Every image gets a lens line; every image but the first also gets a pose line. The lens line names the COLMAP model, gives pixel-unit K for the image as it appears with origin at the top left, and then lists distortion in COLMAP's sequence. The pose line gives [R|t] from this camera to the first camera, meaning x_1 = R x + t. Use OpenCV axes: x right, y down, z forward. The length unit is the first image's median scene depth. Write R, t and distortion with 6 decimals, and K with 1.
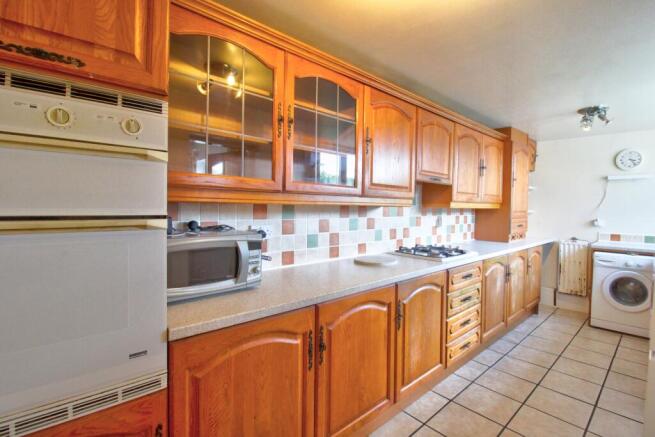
lens RADIAL K [[306.8, 0, 330.4], [0, 306.8, 214.7], [0, 0, 1]] dist [0.011977, -0.012207]
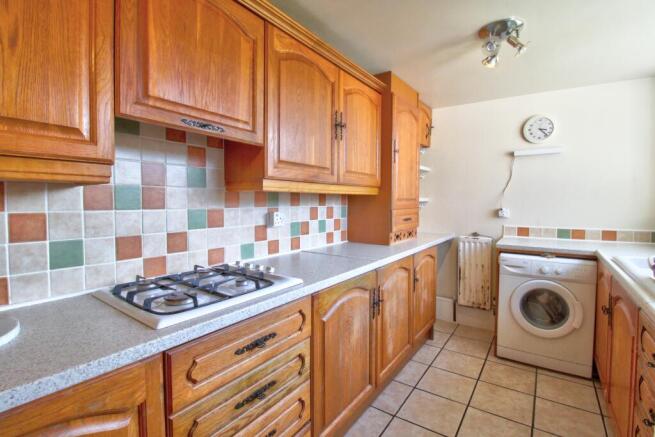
lens RADIAL K [[306.8, 0, 323.0], [0, 306.8, 215.2], [0, 0, 1]] dist [0.011977, -0.012207]
pose [[0.978908, -0.023299, 0.202971, 0.303028], [0.019539, 0.999599, 0.020510, 0.008575], [-0.203367, -0.016112, 0.978970, 0.374900]]
